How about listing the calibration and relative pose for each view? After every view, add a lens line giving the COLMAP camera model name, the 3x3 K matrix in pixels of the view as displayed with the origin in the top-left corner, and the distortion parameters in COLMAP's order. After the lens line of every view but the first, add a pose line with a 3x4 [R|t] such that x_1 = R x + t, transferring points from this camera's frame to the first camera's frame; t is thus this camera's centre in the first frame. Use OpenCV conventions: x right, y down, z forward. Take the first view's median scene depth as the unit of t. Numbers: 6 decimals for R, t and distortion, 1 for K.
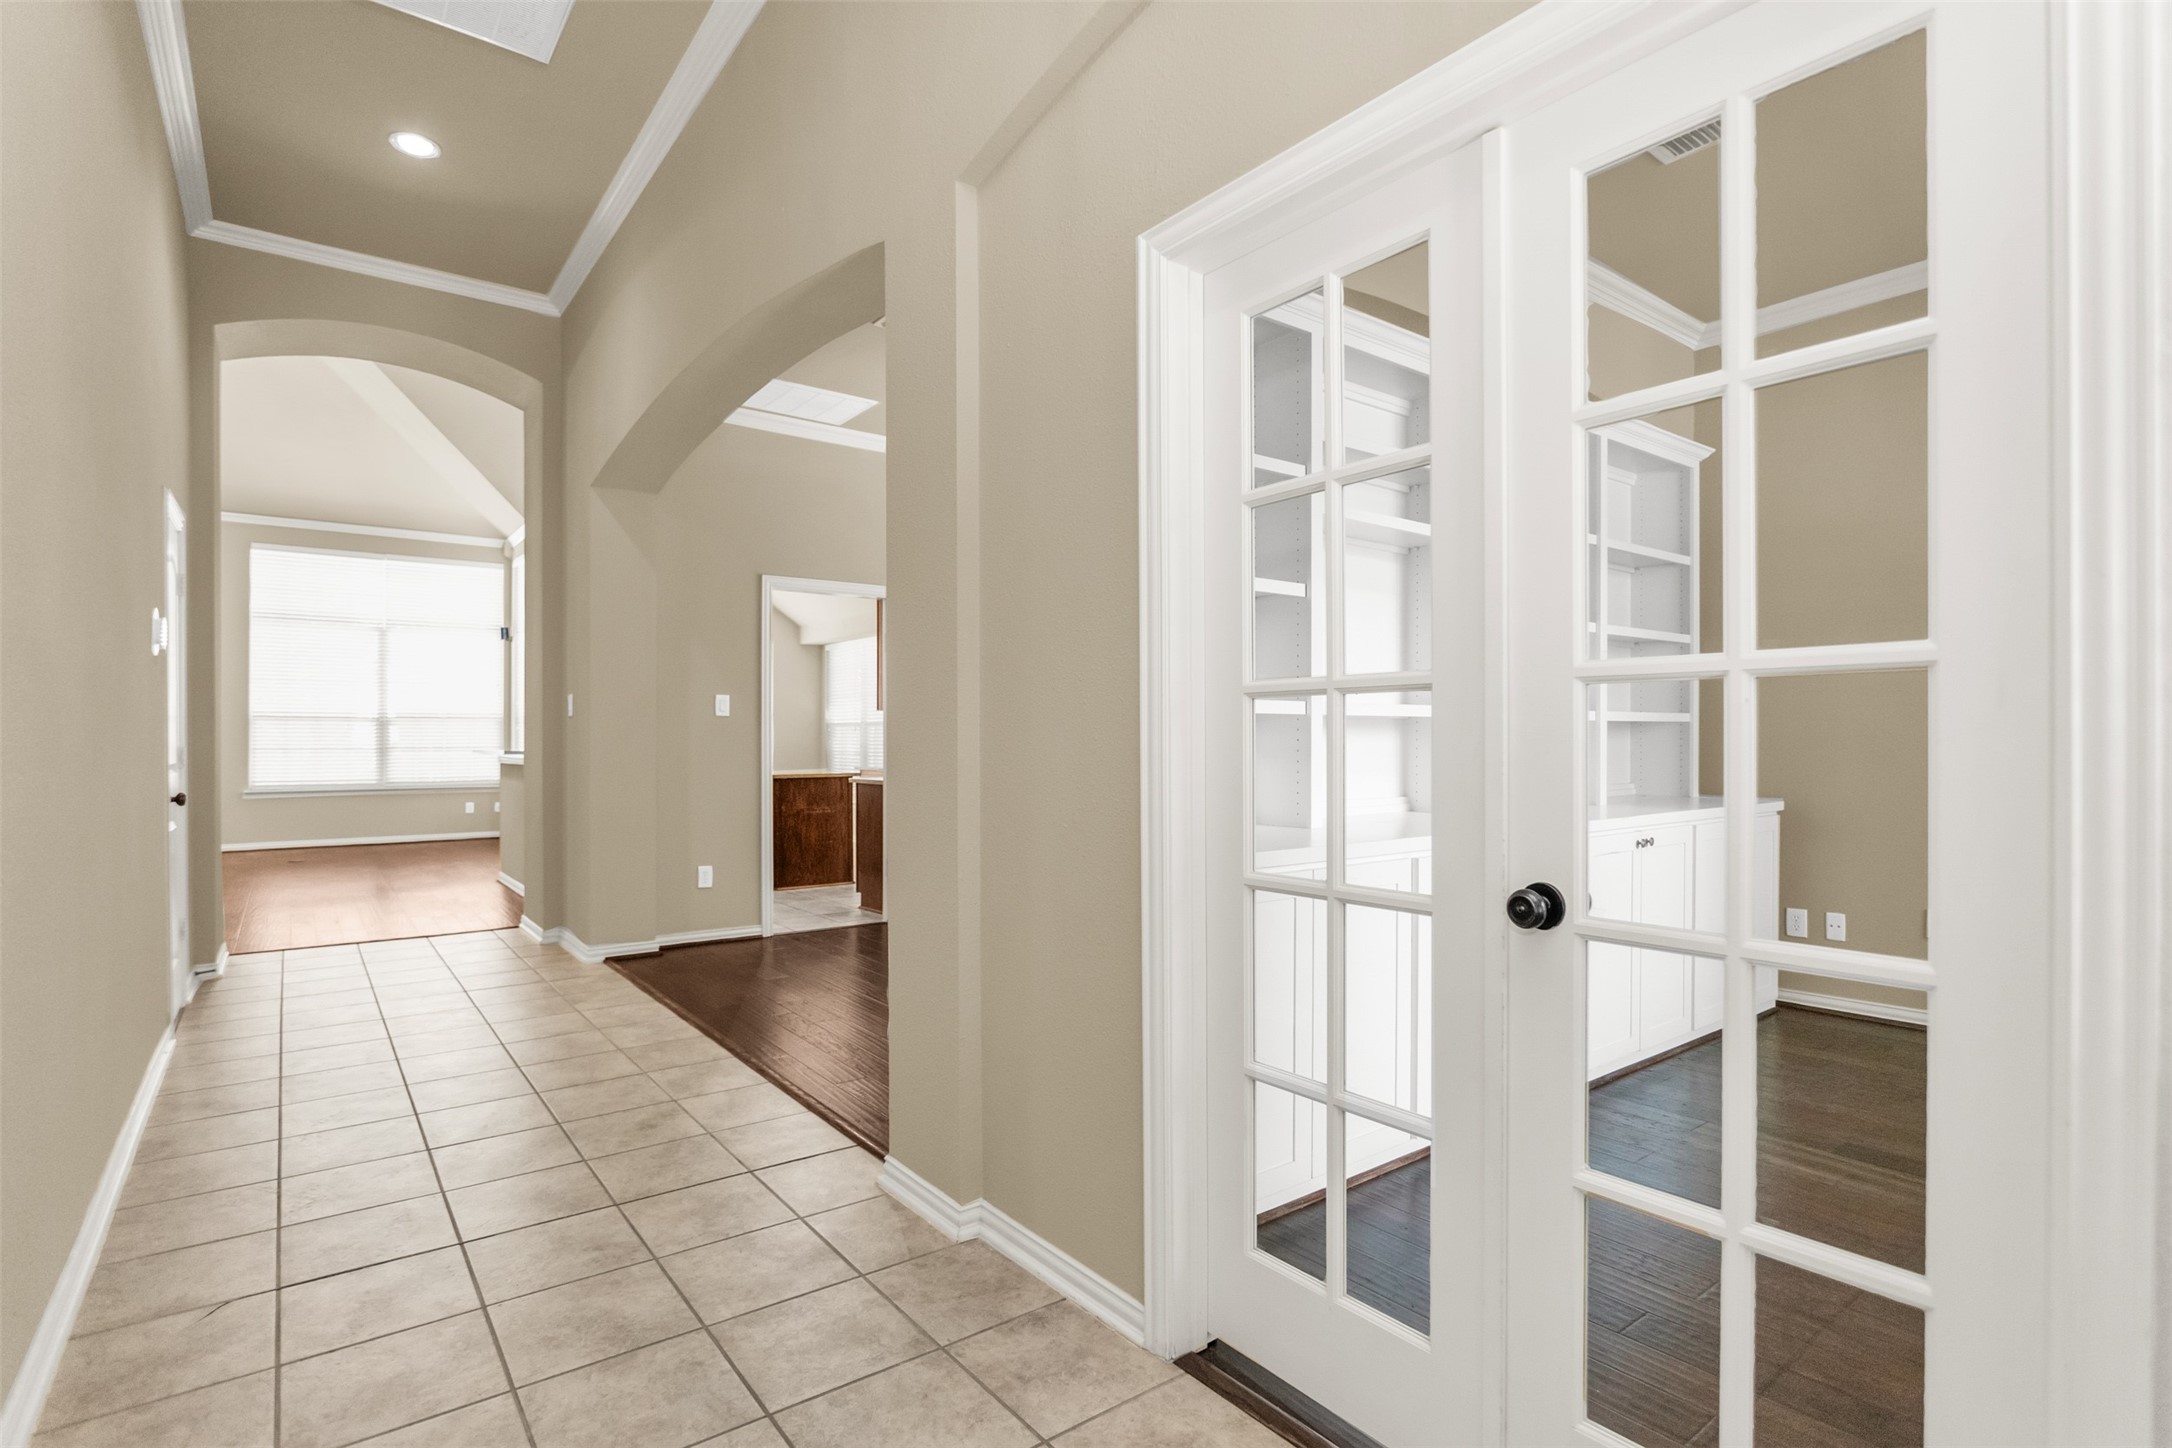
lens RADIAL K [[1051.1, 0, 1086.1], [0, 1051.1, 743.0], [0, 0, 1]] dist [-0.032948, 0.021649]
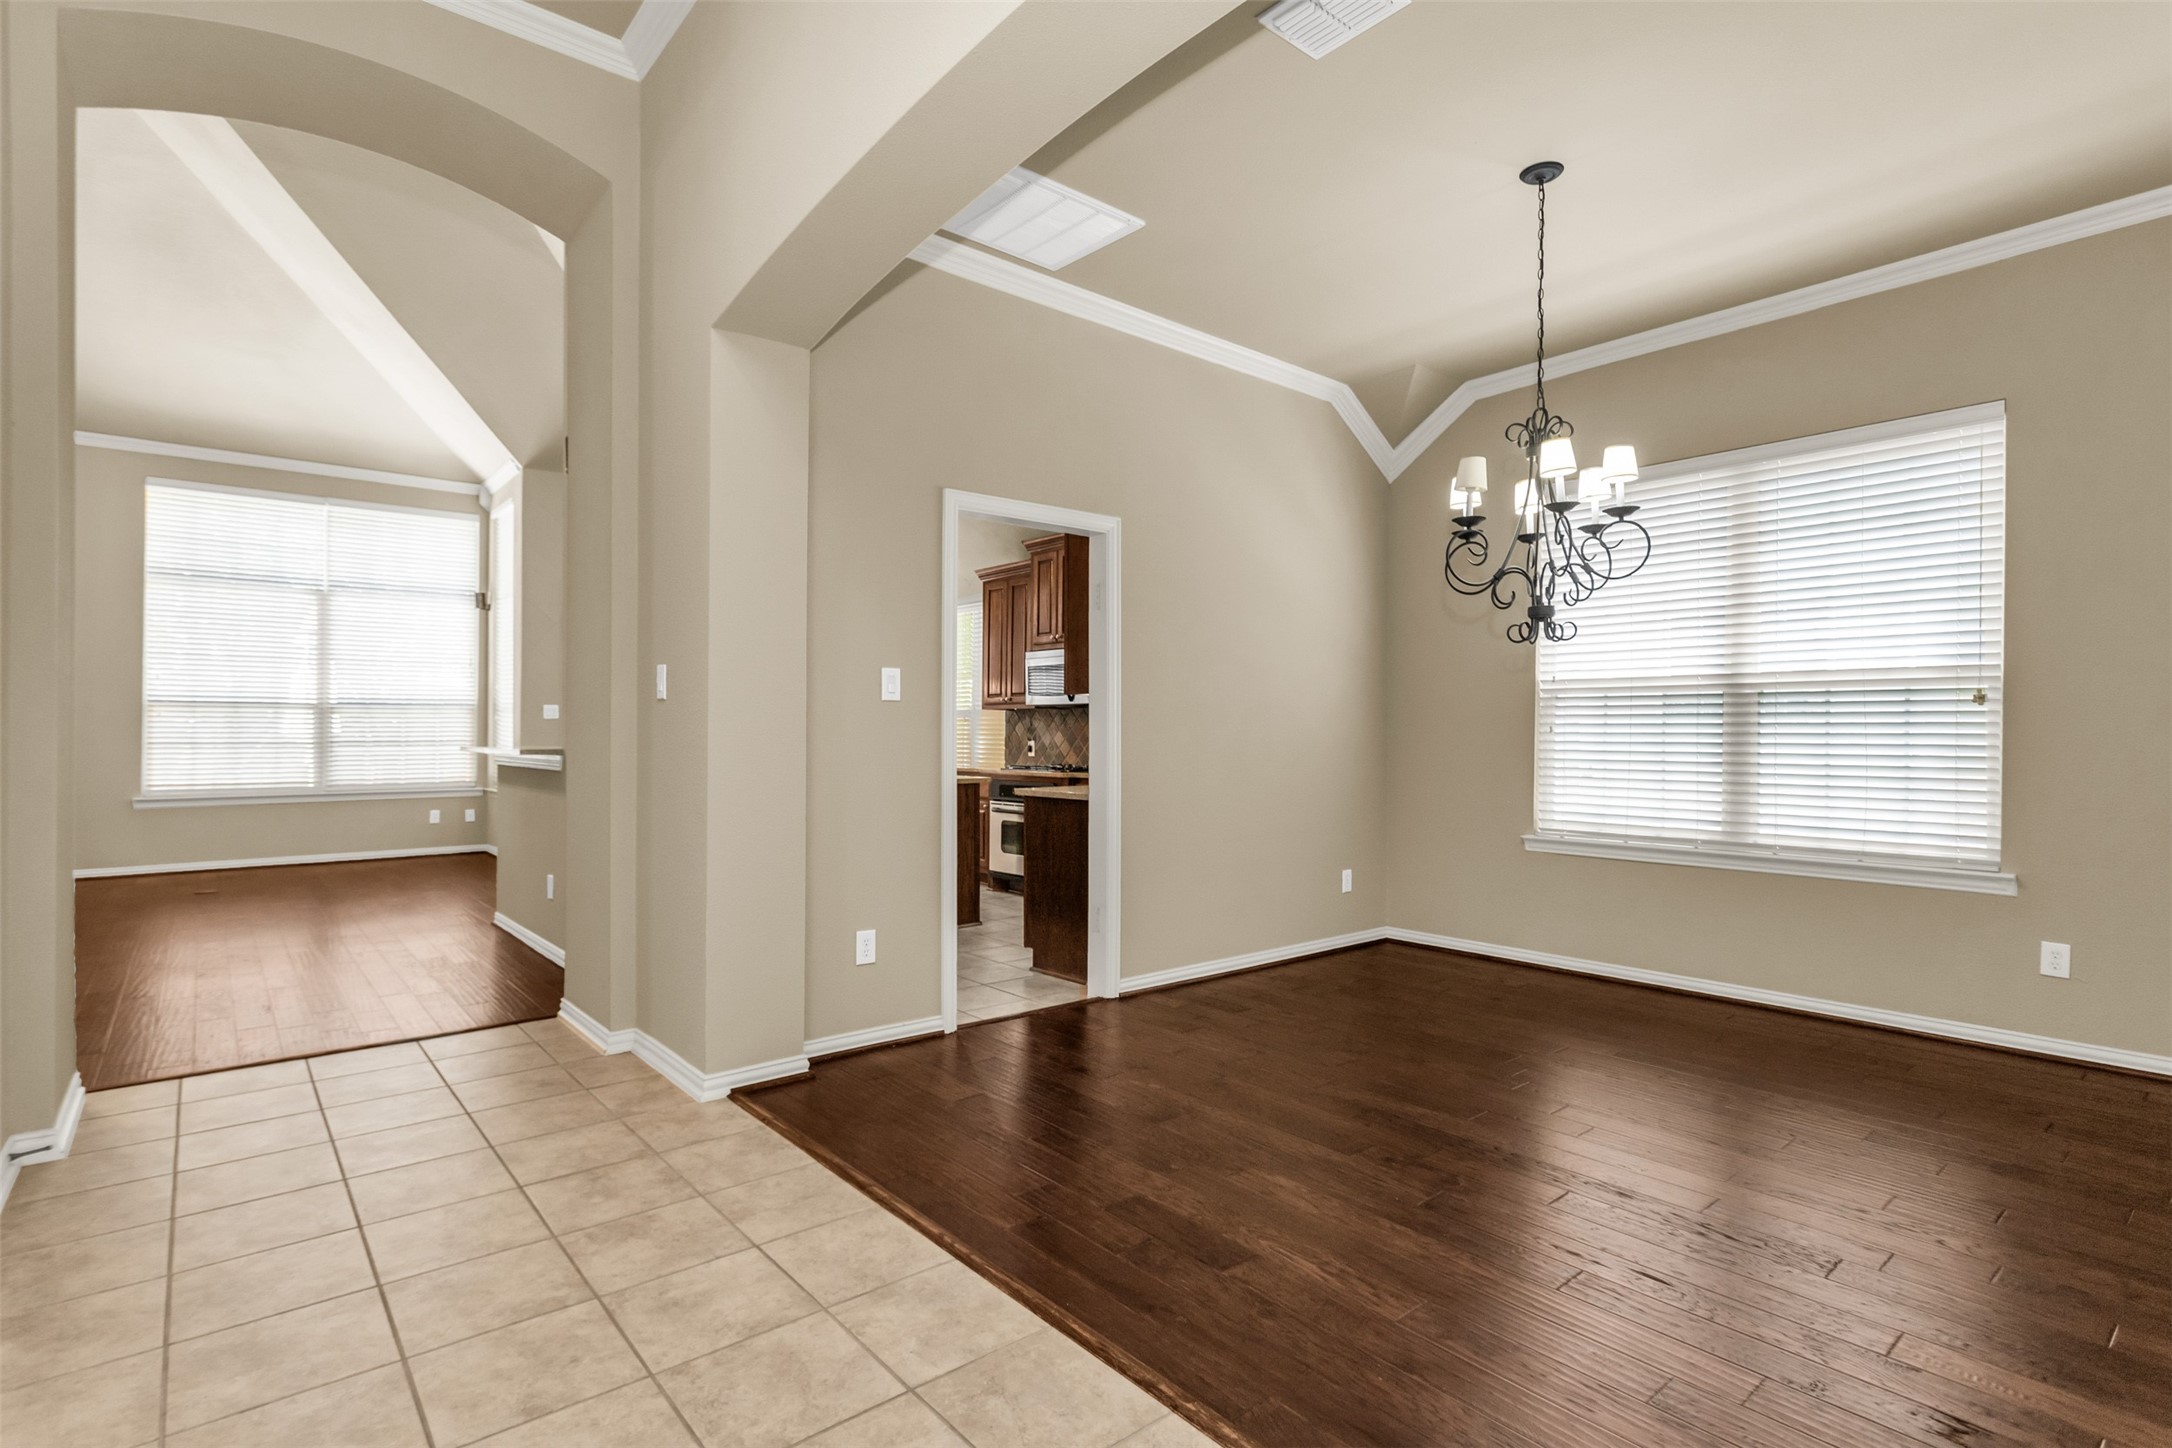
lens RADIAL K [[1012.2, 0, 1024.5], [0, 1012.2, 722.1], [0, 0, 1]] dist [0.023160, 0.000131]
pose [[0.999687, 0.004475, 0.024618, -0.166976], [-0.004156, 0.999907, -0.013010, -0.002422], [-0.024674, 0.012904, 0.999612, 0.216050]]
